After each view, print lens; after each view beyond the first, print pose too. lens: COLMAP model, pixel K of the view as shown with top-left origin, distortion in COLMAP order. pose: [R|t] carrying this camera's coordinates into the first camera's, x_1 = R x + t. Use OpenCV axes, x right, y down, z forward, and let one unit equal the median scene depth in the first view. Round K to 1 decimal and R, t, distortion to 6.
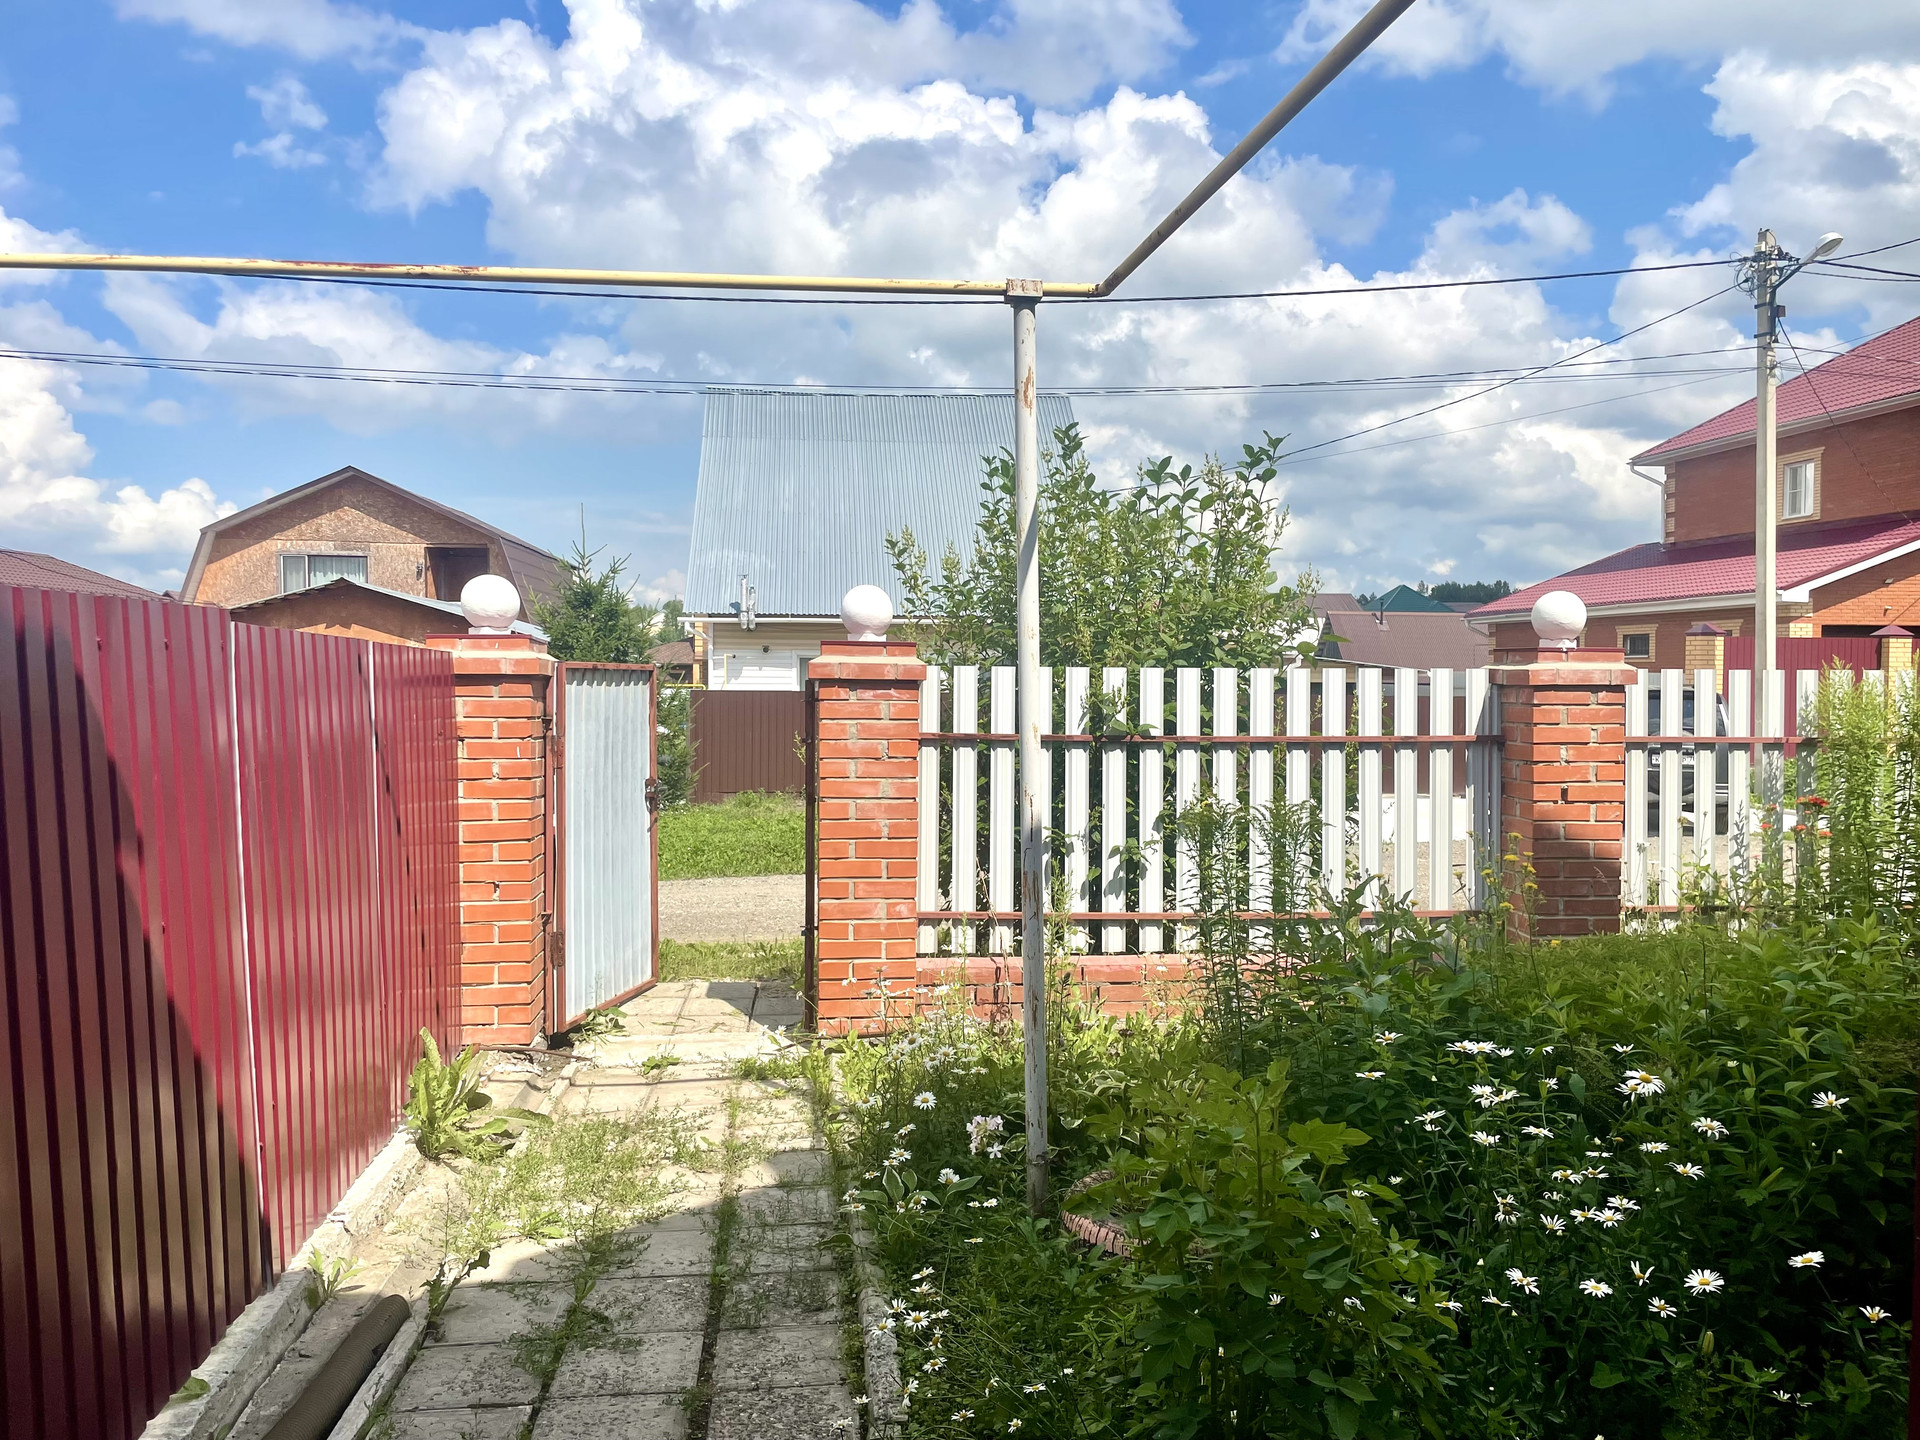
lens RADIAL K [[1440.9, 0, 960.0], [0, 1440.9, 720.0], [0, 0, 1]] dist [0.063912, -0.088796]
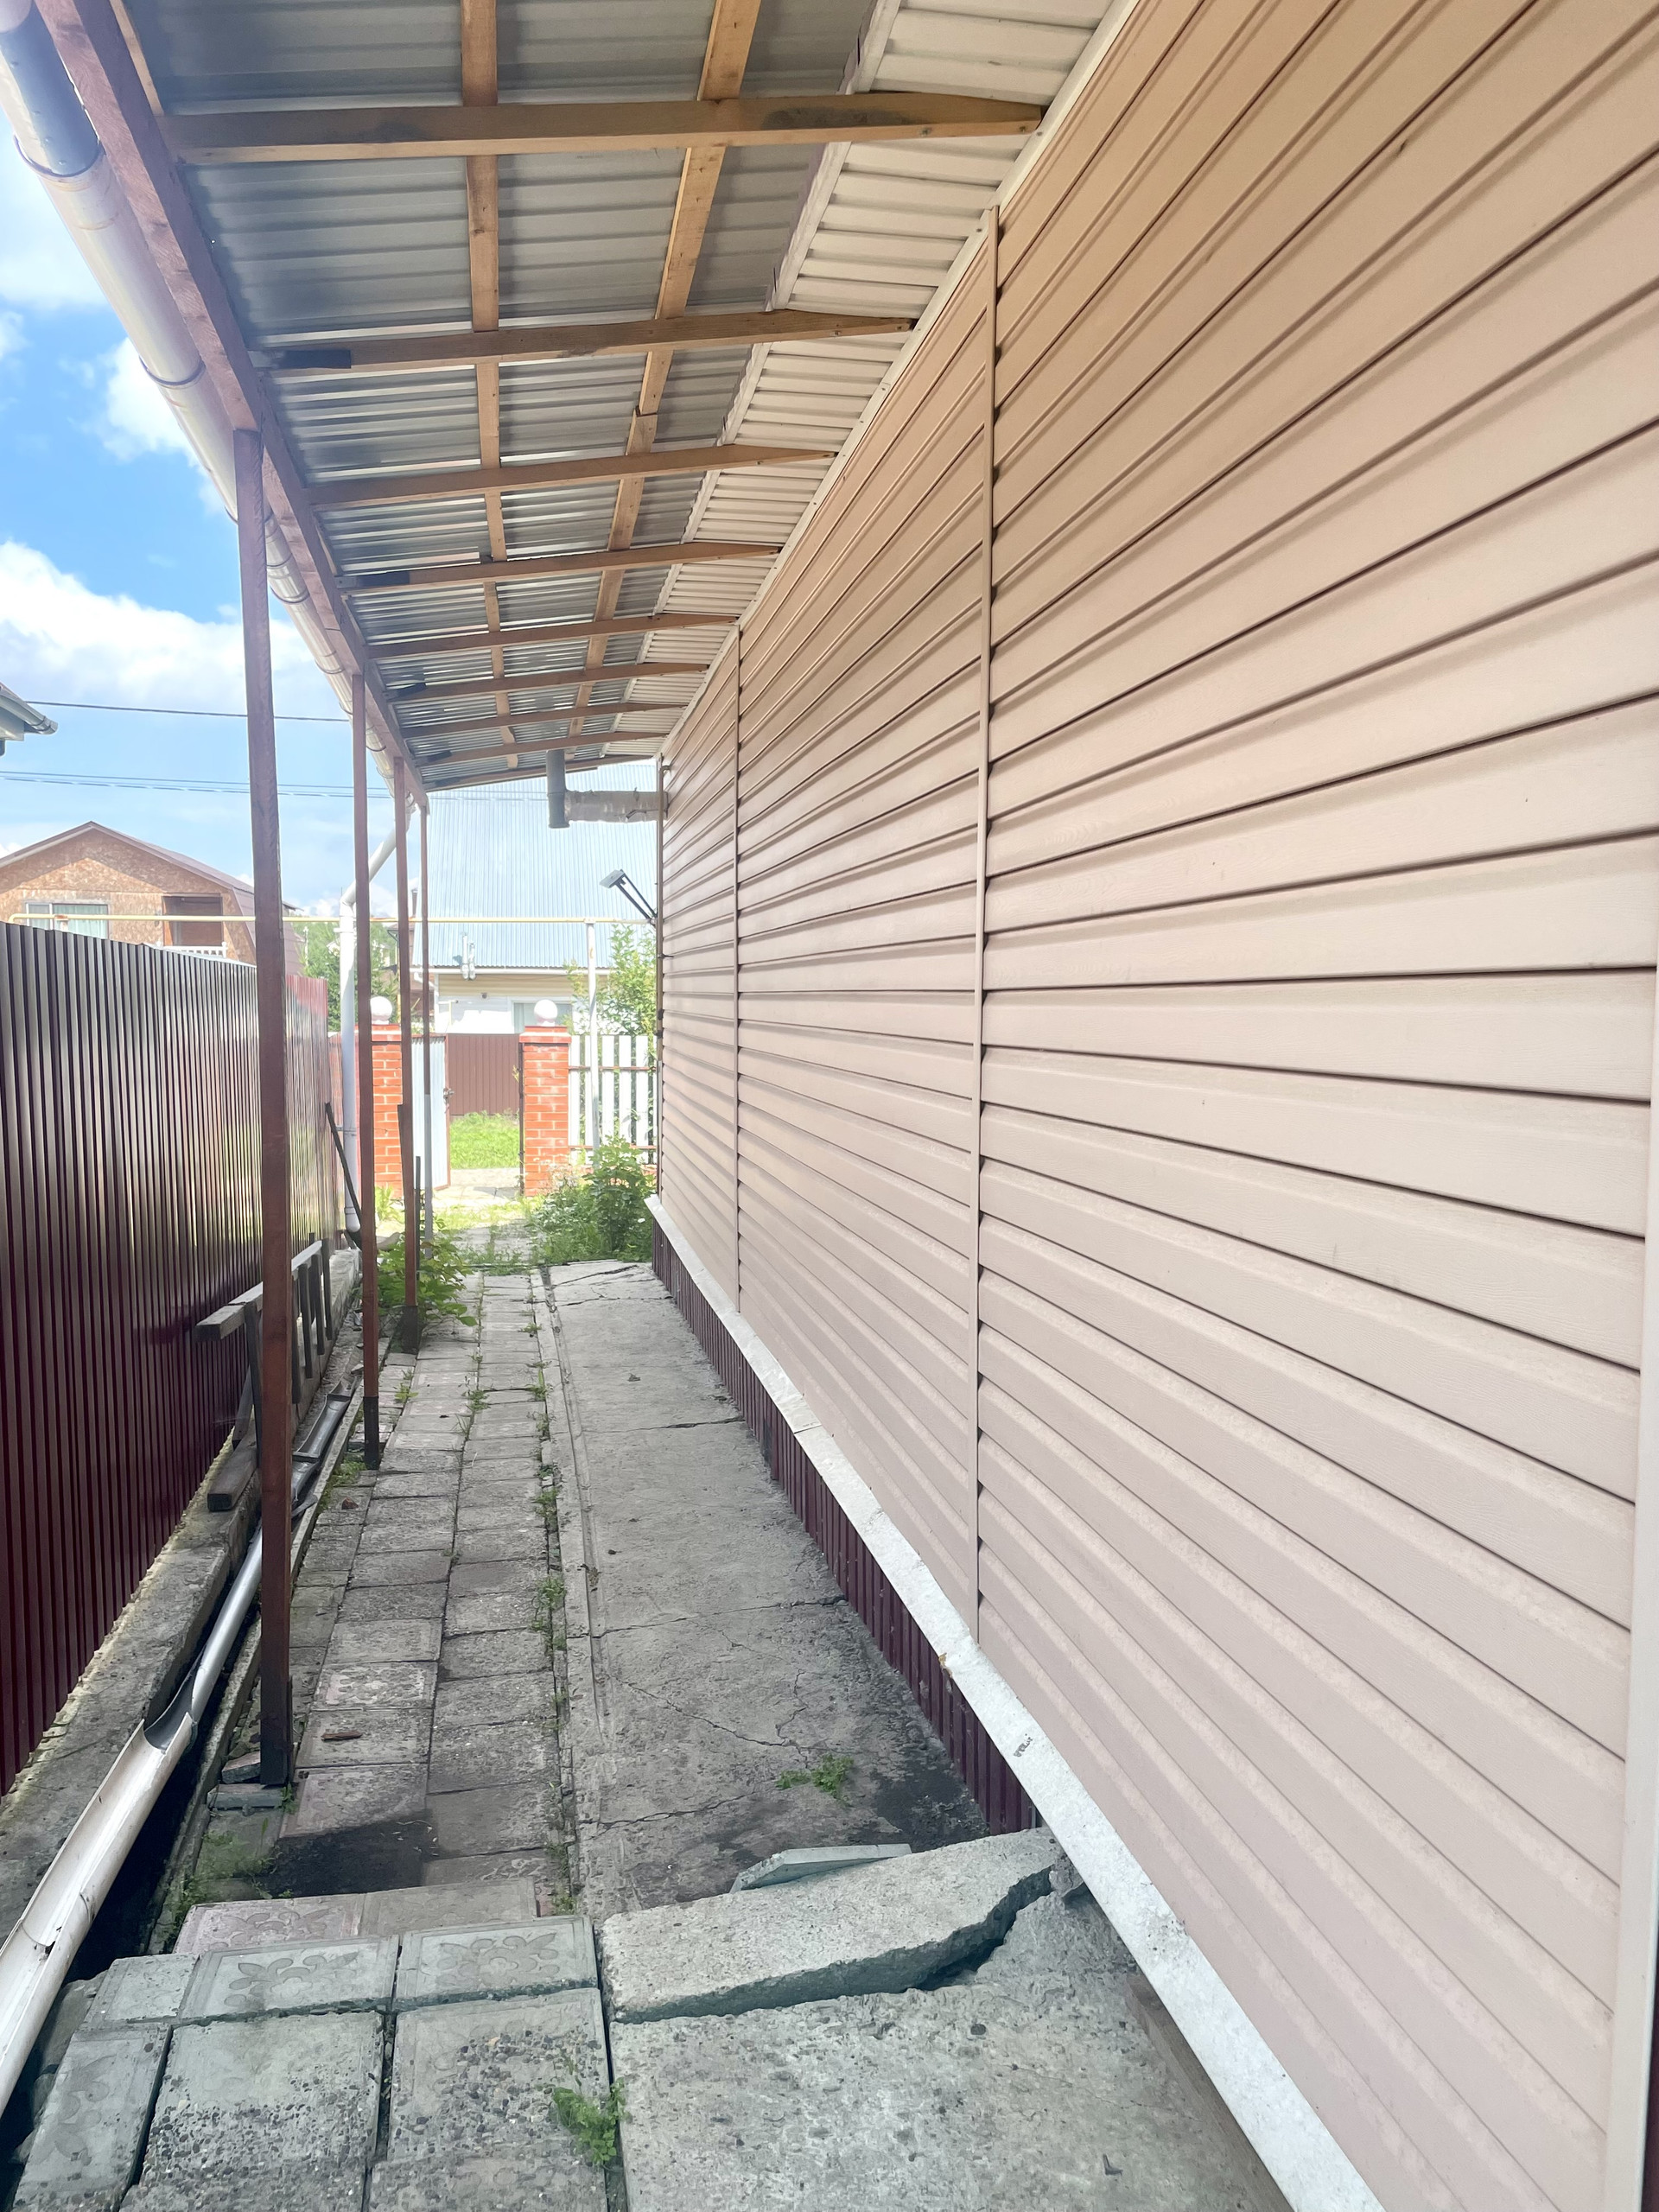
lens RADIAL K [[1660.0, 0, 829.5], [0, 1660.0, 1106.0], [0, 0, 1]] dist [0.063912, -0.088796]
pose [[0.997020, -0.004491, 0.077015, 0.067323], [0.002003, 0.999474, 0.032359, -0.004039], [-0.077120, -0.032108, 0.996505, -0.623349]]
